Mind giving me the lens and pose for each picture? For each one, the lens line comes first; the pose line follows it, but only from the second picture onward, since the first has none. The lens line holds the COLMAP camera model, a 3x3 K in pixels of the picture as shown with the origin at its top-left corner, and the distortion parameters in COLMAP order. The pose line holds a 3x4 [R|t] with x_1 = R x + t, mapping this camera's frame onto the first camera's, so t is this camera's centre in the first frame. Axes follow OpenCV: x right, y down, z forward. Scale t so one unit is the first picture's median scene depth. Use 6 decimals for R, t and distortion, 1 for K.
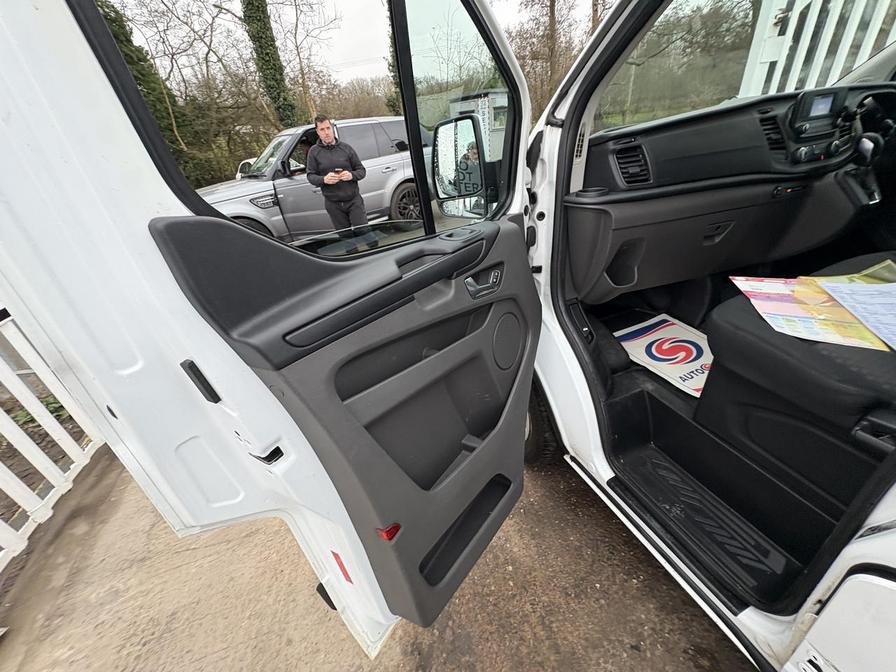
lens RADIAL K [[357.4, 0, 448.0], [0, 357.4, 336.0], [0, 0, 1]] dist [-0.000688, 0.000613]
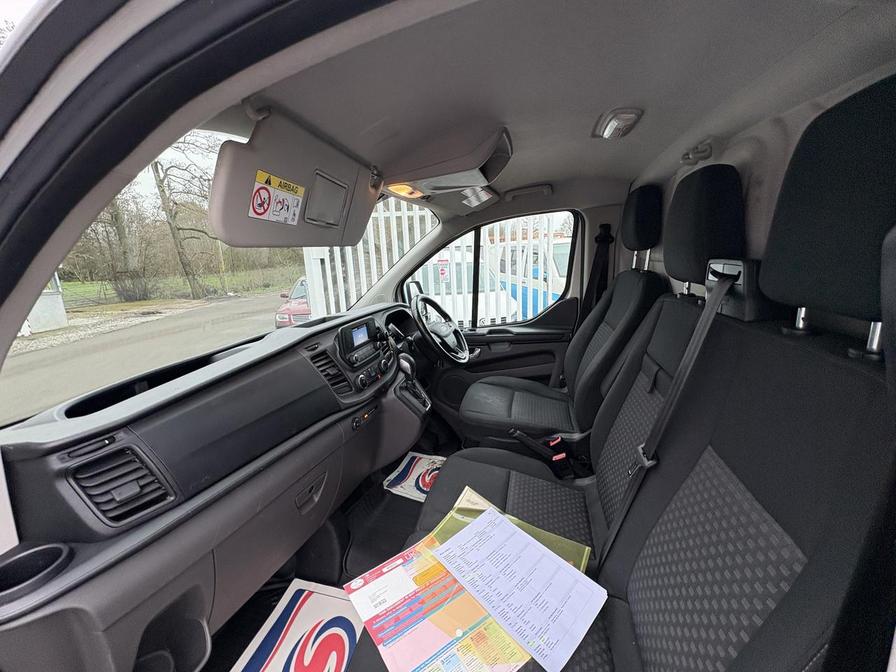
lens RADIAL K [[357.4, 0, 448.0], [0, 357.4, 336.0], [0, 0, 1]] dist [-0.000688, 0.000613]
pose [[0.583699, -0.102460, 0.805479, 0.366738], [0.402395, 0.898122, -0.177355, -0.357993], [-0.705247, 0.427642, 0.565463, 0.244563]]
